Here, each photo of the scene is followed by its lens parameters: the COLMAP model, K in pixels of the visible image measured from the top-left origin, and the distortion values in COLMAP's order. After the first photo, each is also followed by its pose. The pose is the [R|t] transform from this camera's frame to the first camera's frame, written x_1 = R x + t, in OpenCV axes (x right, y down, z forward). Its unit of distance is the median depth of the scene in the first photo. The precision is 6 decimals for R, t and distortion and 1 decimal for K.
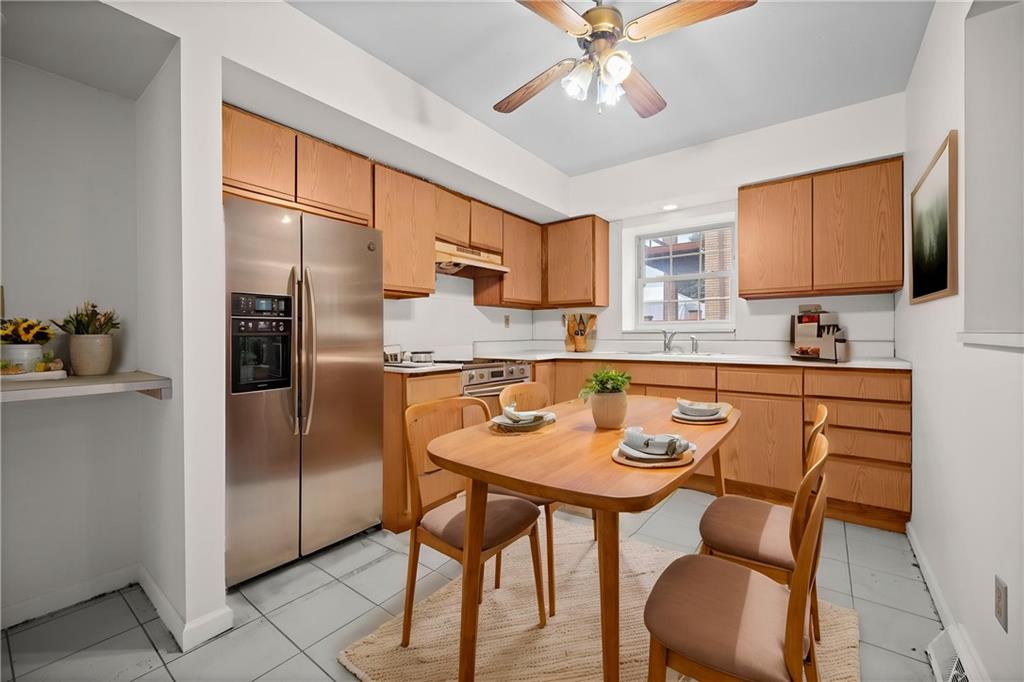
lens RADIAL K [[412.1, 0, 507.7], [0, 412.1, 339.5], [0, 0, 1]] dist [-0.000780, -0.000178]
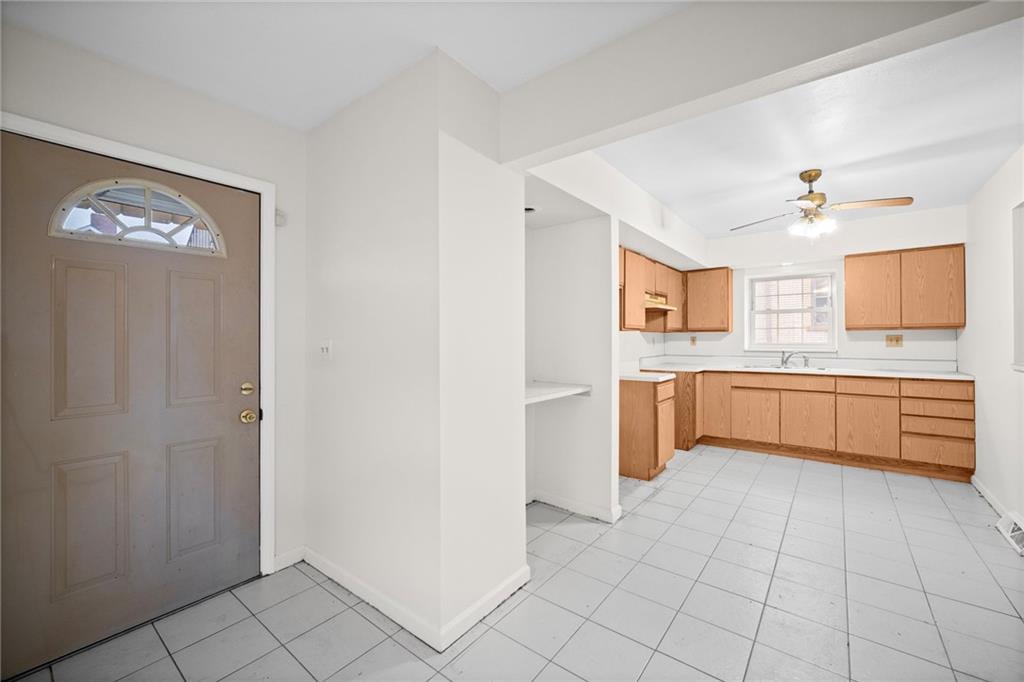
lens RADIAL K [[412.1, 0, 507.7], [0, 412.1, 339.5], [0, 0, 1]] dist [-0.000780, -0.000178]
pose [[0.999806, 0.000272, -0.019691, -0.665871], [-0.000475, 0.999947, -0.010281, -0.057042], [0.019688, 0.010288, 0.999753, -0.532316]]
